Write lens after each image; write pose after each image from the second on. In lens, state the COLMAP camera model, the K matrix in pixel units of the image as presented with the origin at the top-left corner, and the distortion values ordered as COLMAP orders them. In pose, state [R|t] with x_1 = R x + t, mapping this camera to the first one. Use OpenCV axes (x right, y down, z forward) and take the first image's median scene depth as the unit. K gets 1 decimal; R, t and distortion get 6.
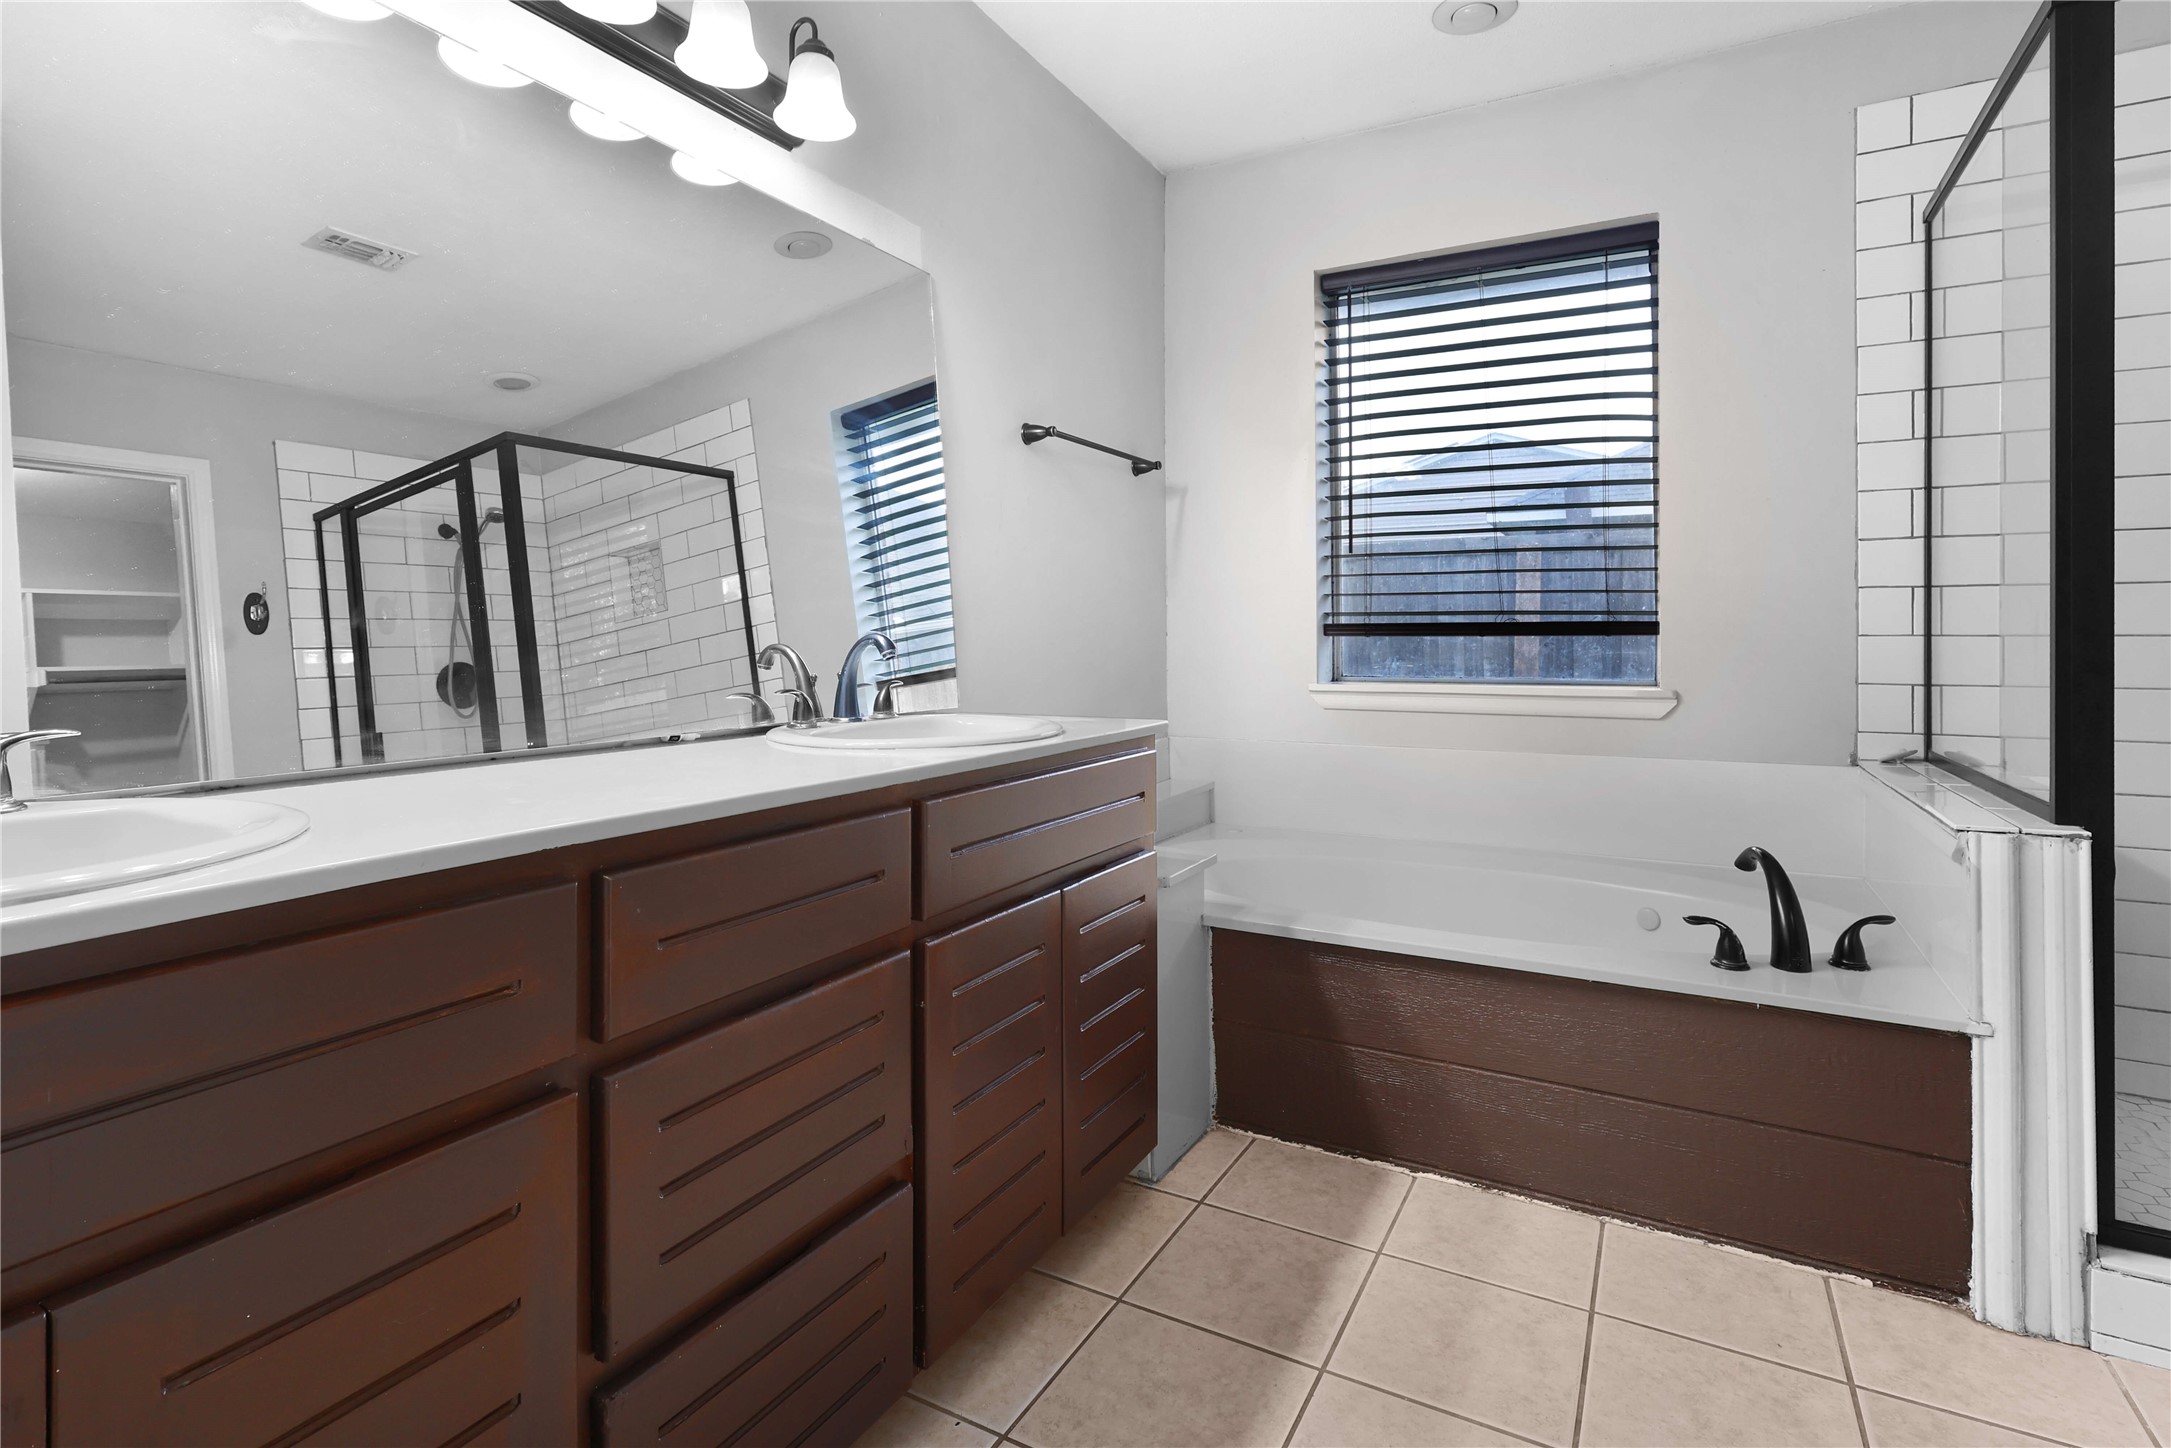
lens RADIAL K [[1051.3, 0, 1115.3], [0, 1051.3, 631.2], [0, 0, 1]] dist [-0.000773, 0.000560]
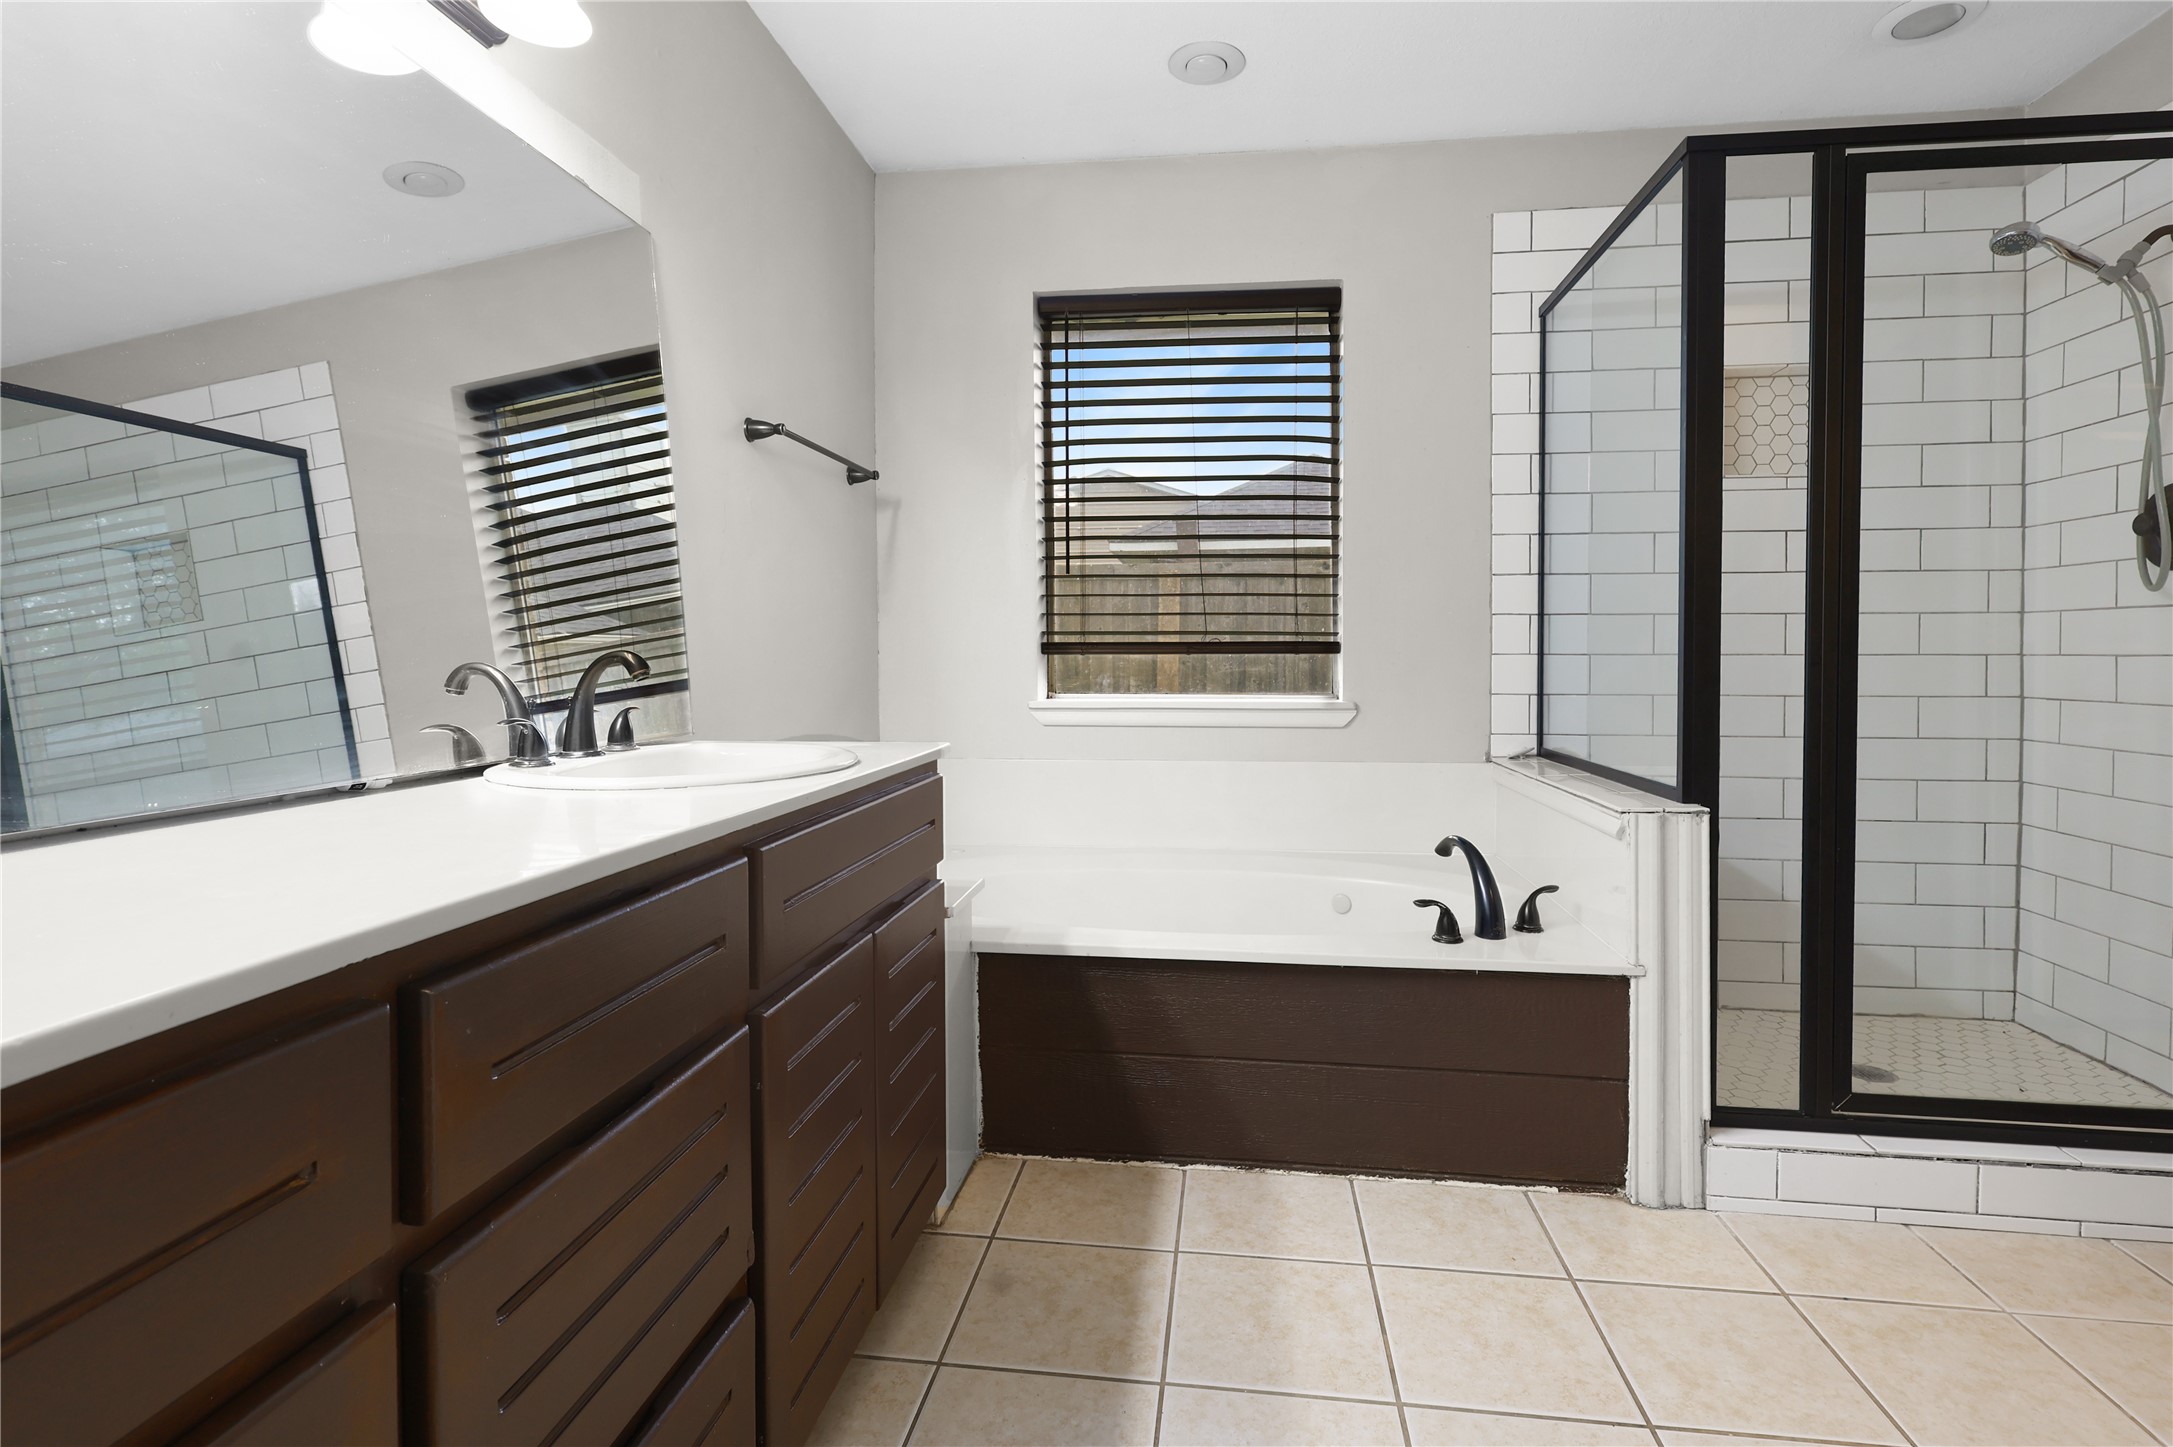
lens RADIAL K [[1010.2, 0, 1112.7], [0, 1010.2, 668.0], [0, 0, 1]] dist [-0.000903, 0.000950]
pose [[0.929713, -0.003858, 0.368266, -0.149933], [-0.002826, 0.999841, 0.017610, 0.000954], [-0.368275, -0.017413, 0.929554, 0.097810]]
